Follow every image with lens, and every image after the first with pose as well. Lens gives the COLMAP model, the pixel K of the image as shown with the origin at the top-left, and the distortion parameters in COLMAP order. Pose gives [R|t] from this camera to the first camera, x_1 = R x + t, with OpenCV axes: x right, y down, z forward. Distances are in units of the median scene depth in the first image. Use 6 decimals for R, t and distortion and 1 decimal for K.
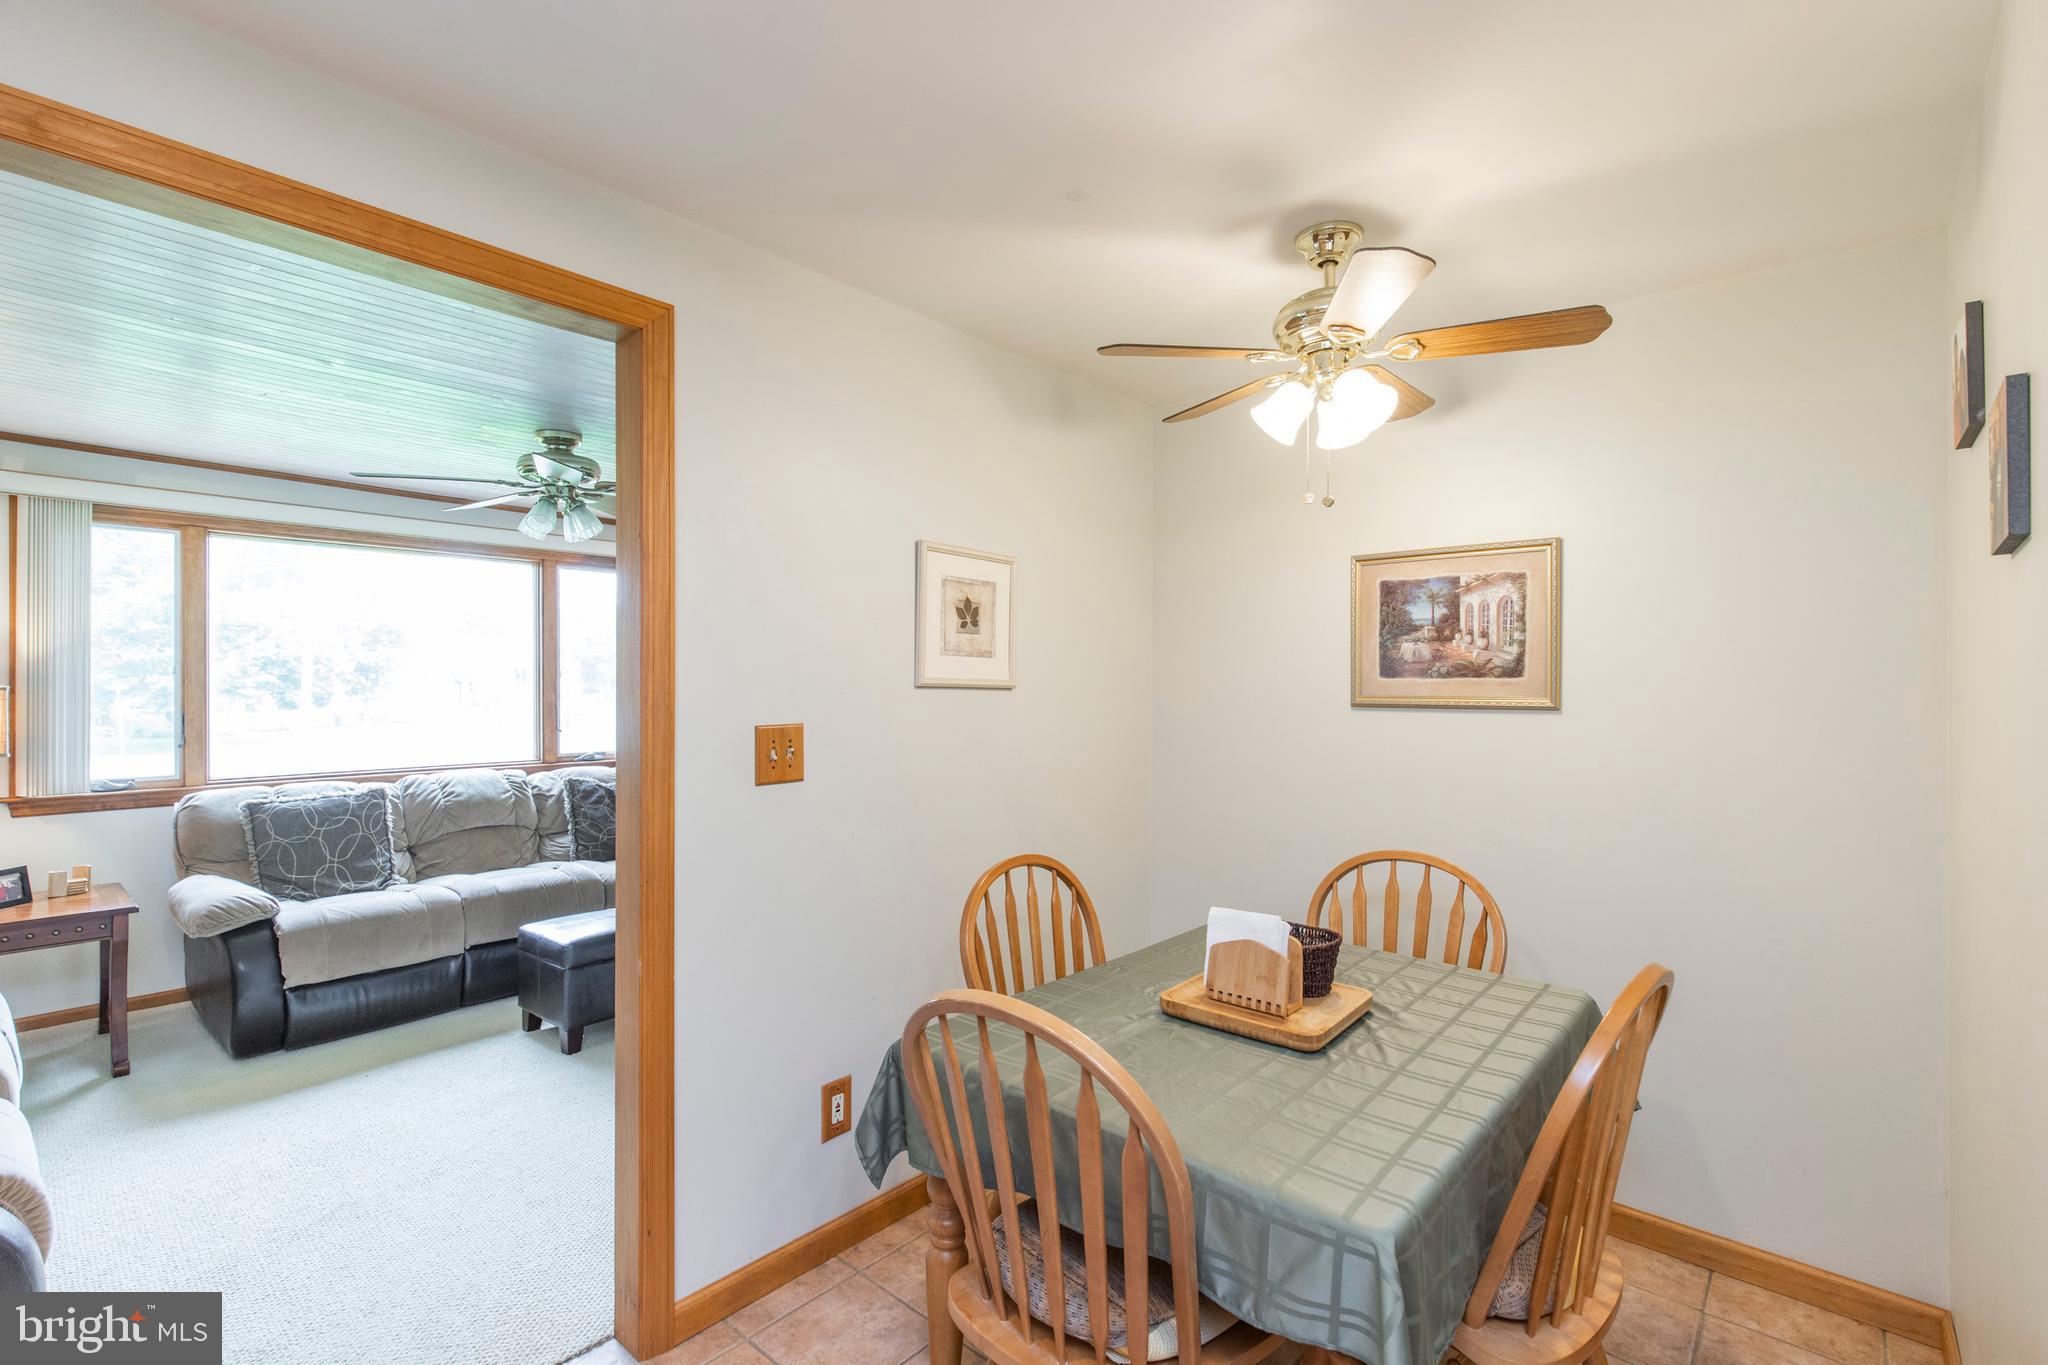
lens RADIAL K [[936.6, 0, 1011.7], [0, 936.6, 680.9], [0, 0, 1]] dist [0.011934, -0.001873]
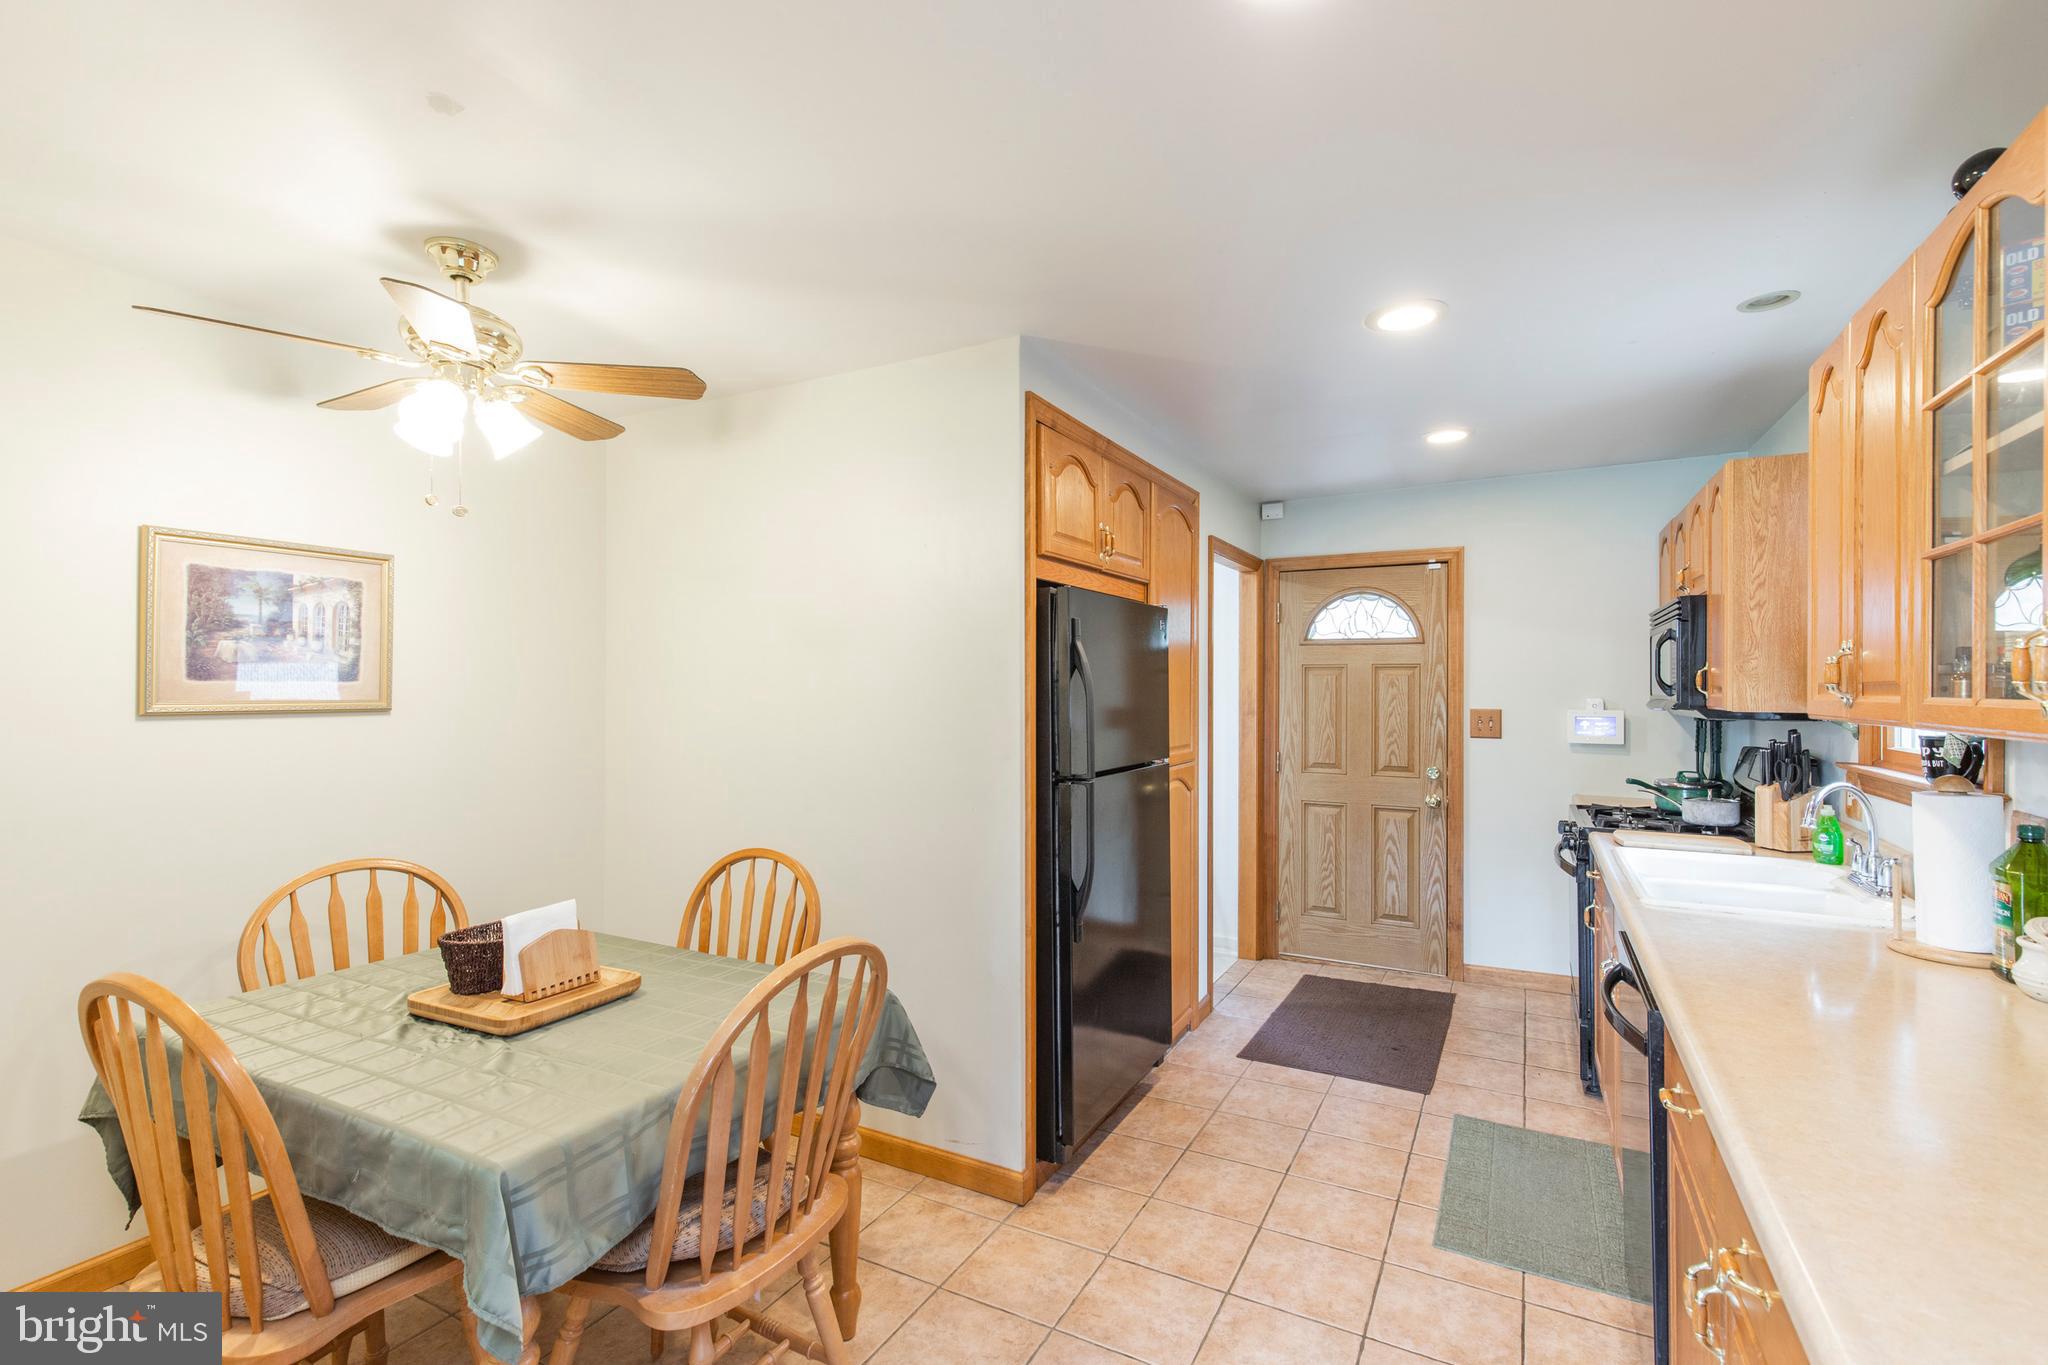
lens RADIAL K [[911.3, 0, 1030.2], [0, 911.3, 681.8], [0, 0, 1]] dist [0.002171, -0.001307]
pose [[-0.249382, 0.003314, 0.968399, -0.409068], [-0.007277, 0.999960, -0.005296, -0.002083], [-0.968378, -0.008368, -0.249348, 0.340994]]
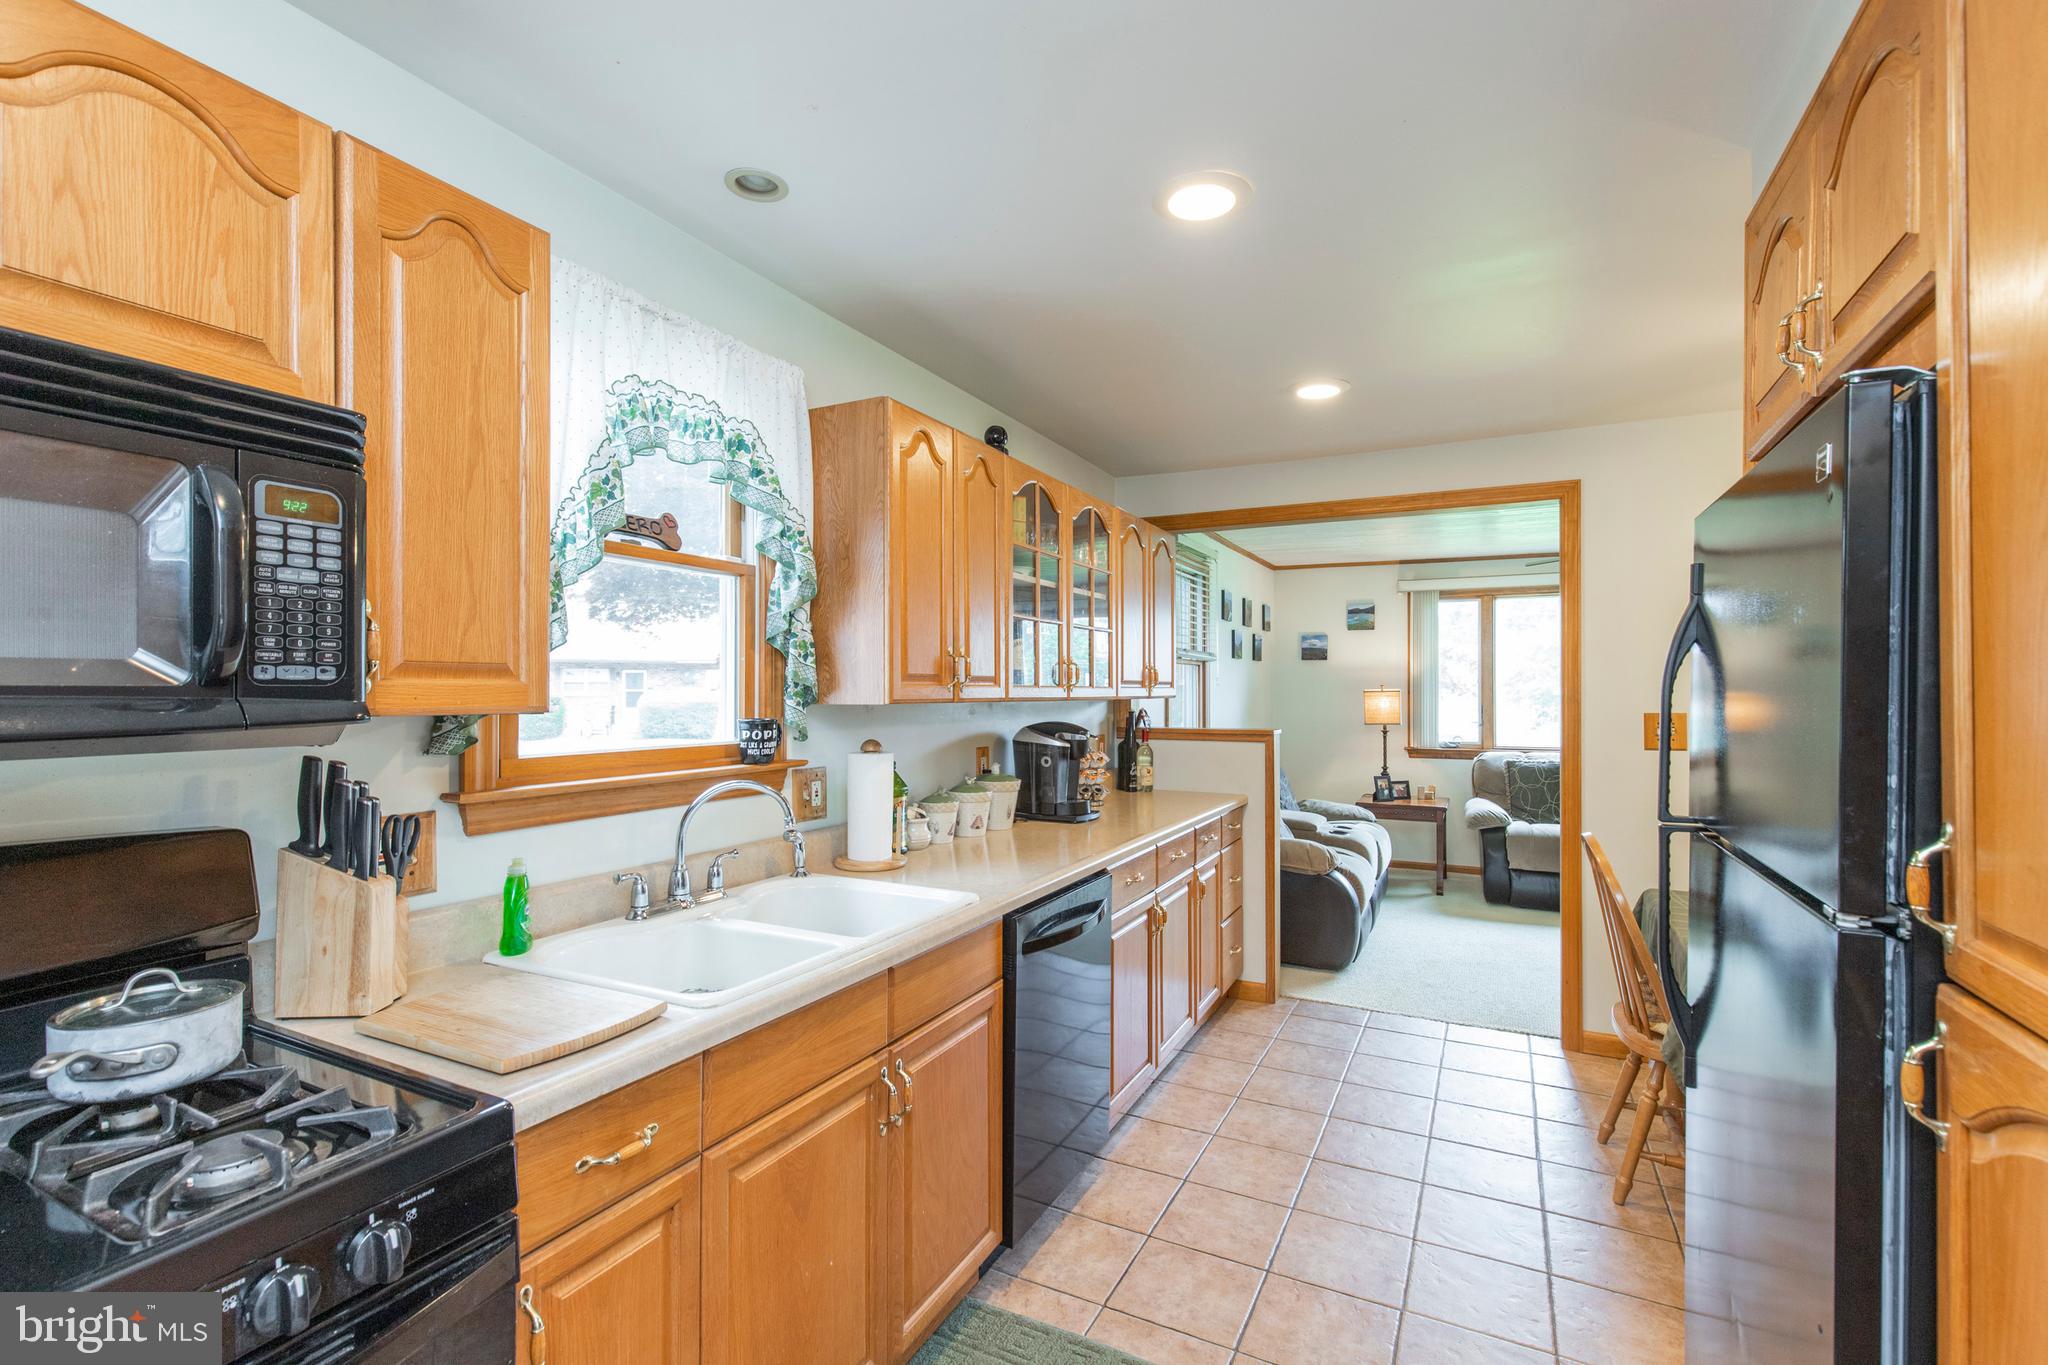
lens RADIAL K [[925.3, 0, 1023.7], [0, 925.3, 689.0], [0, 0, 1]] dist [0.001667, -0.000482]
pose [[0.271918, 0.000696, -0.962320, 0.522468], [0.001185, 0.999999, 0.001058, 0.001991], [0.962320, -0.001428, 0.271916, -0.255101]]
